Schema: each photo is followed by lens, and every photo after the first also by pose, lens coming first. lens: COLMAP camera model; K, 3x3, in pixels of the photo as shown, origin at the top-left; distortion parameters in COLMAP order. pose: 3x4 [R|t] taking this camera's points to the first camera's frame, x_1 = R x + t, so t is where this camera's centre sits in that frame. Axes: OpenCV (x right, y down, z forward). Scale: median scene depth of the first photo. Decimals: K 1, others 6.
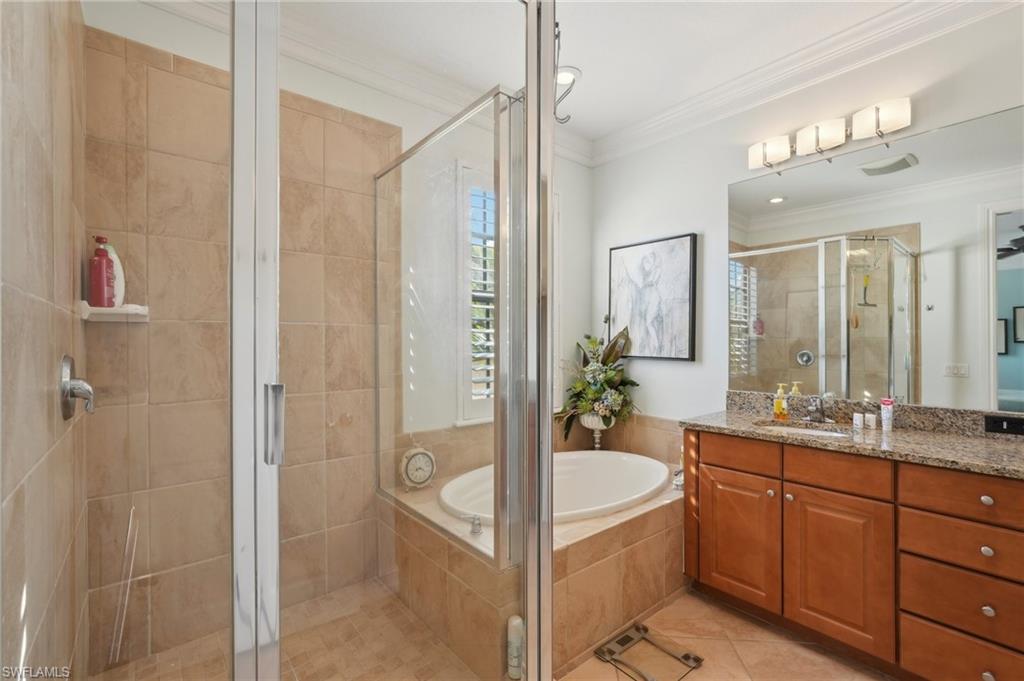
lens RADIAL K [[452.7, 0, 514.0], [0, 452.7, 343.2], [0, 0, 1]] dist [-0.011833, 0.005342]
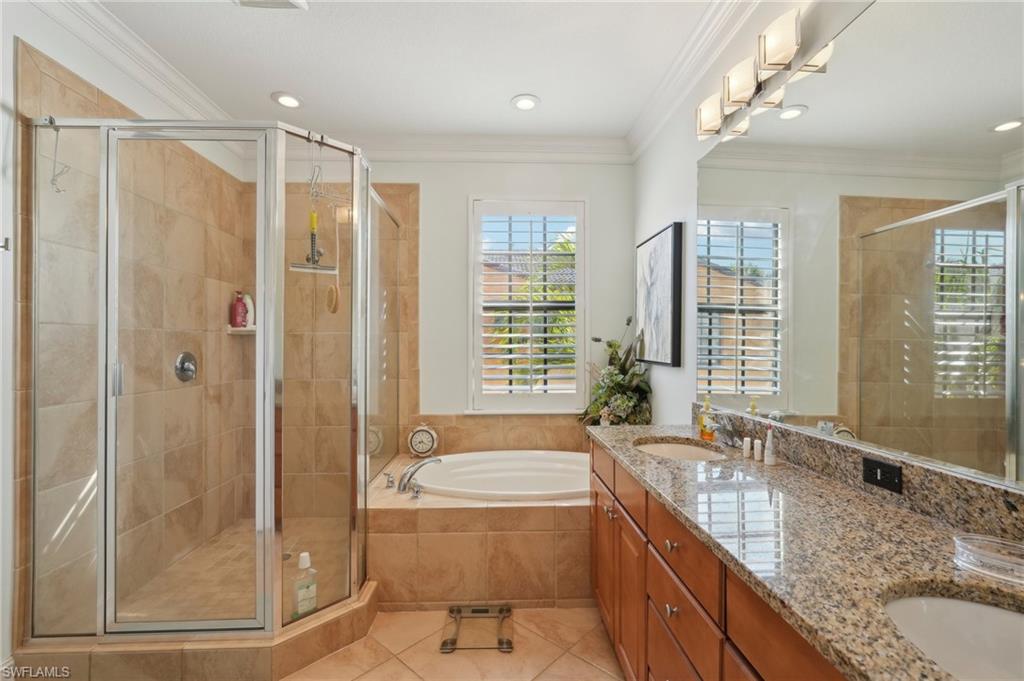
lens RADIAL K [[452.7, 0, 511.0], [0, 452.7, 341.1], [0, 0, 1]] dist [-0.011833, 0.005342]
pose [[0.791267, -0.005003, -0.611451, 0.797590], [-0.002403, 0.999933, -0.011291, -0.000987], [0.611467, 0.010404, 0.791202, 0.119487]]
